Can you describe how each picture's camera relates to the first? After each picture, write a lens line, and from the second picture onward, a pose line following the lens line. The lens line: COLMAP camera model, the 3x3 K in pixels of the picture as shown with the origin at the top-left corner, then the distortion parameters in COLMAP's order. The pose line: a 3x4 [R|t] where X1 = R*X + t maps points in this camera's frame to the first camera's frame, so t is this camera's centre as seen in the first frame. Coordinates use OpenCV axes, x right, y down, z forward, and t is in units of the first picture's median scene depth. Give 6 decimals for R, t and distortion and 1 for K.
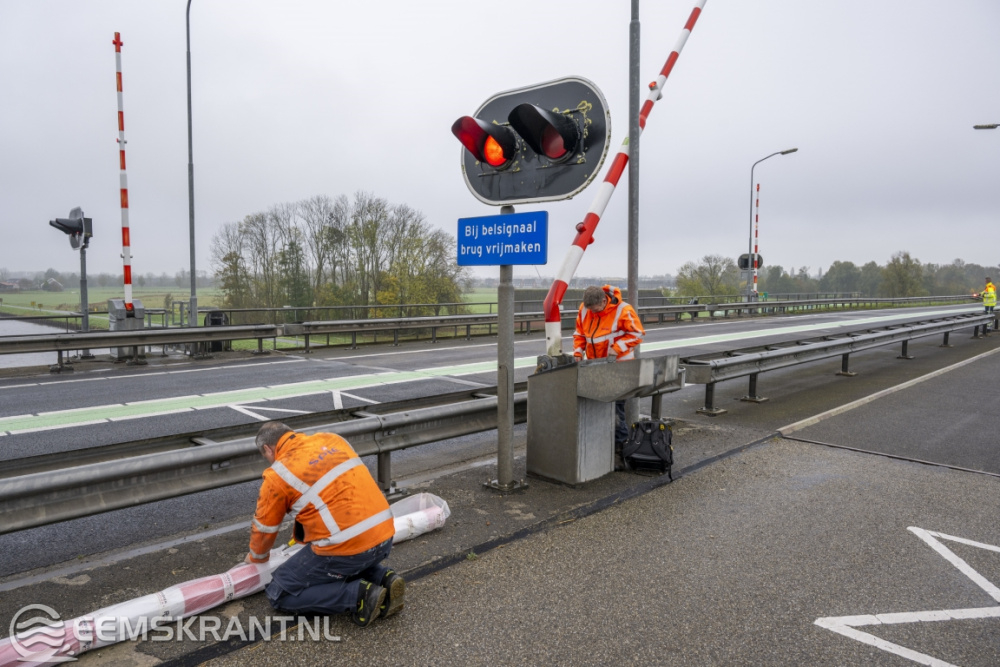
lens RADIAL K [[653.8, 0, 480.4], [0, 653.8, 325.5], [0, 0, 1]] dist [-0.001234, -0.004813]
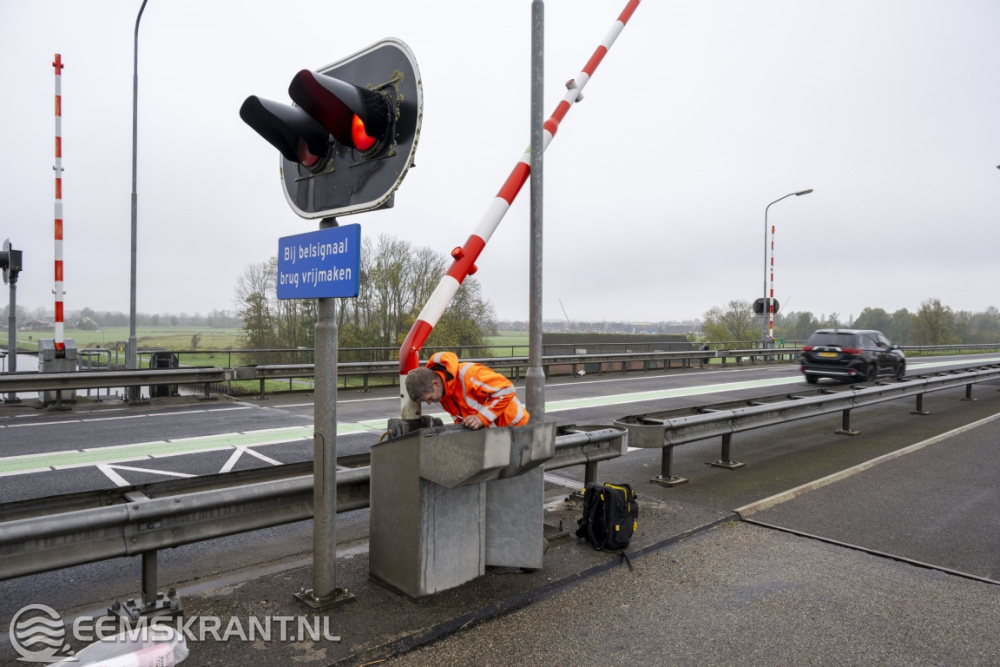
lens RADIAL K [[653.8, 0, 494.6], [0, 653.8, 334.5], [0, 0, 1]] dist [-0.001234, -0.004813]
pose [[0.999724, 0.010504, -0.021014, 0.132623], [-0.011582, 0.998587, -0.051871, -0.007771], [0.020439, 0.052100, 0.998433, 0.139326]]
